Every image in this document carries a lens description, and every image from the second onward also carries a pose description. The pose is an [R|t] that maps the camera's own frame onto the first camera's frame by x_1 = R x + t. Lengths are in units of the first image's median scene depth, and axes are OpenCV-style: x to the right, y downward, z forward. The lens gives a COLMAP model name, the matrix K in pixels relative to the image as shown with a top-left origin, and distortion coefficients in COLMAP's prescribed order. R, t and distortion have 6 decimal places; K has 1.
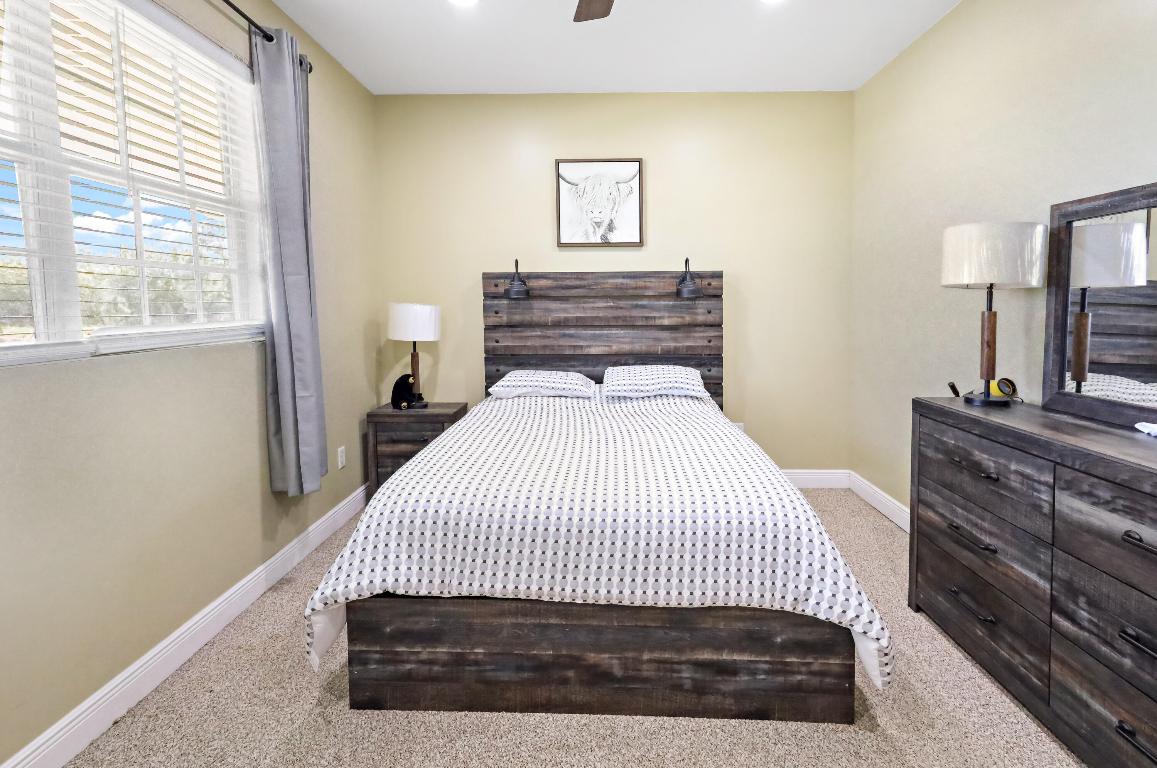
lens RADIAL K [[559.1, 0, 580.0], [0, 559.1, 342.6], [0, 0, 1]] dist [0.000821, 0.000368]
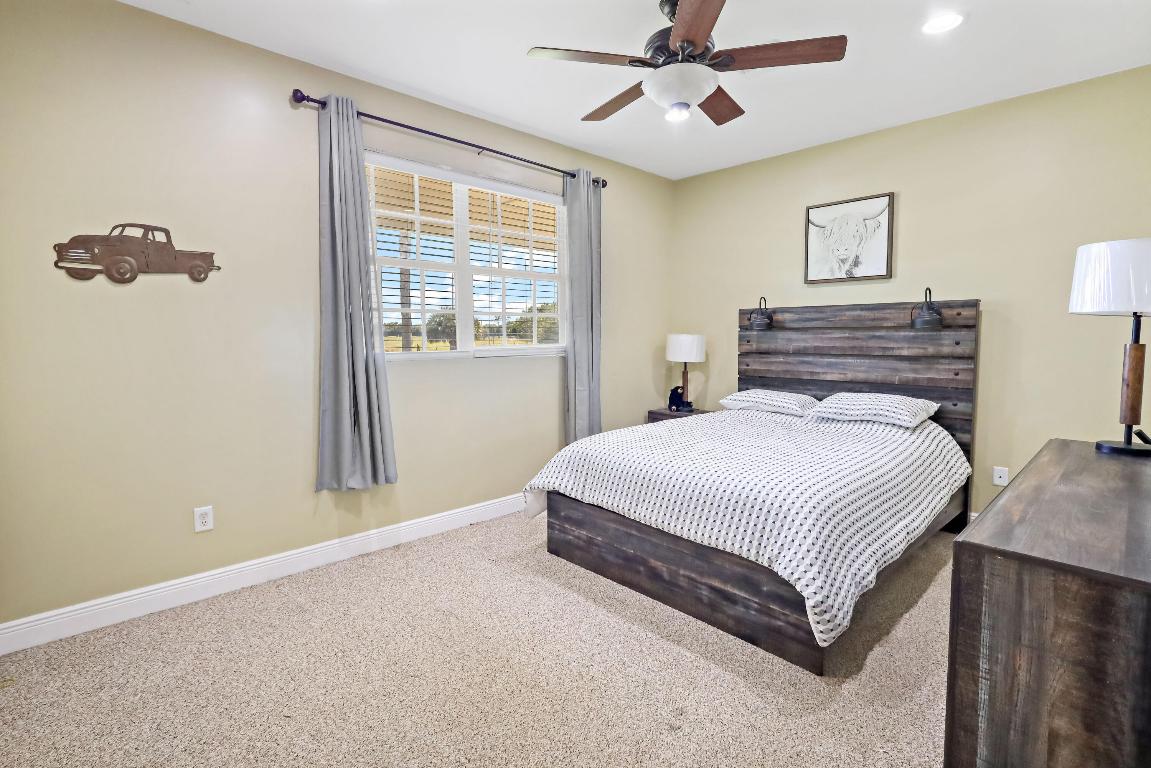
lens RADIAL K [[525.7, 0, 576.8], [0, 525.7, 383.7], [0, 0, 1]] dist [0.000144, 0.000289]
pose [[0.723164, 0.066564, -0.687461, 0.381933], [-0.049754, 0.997780, 0.044273, 0.006225], [0.688882, 0.002188, 0.724870, -0.093765]]
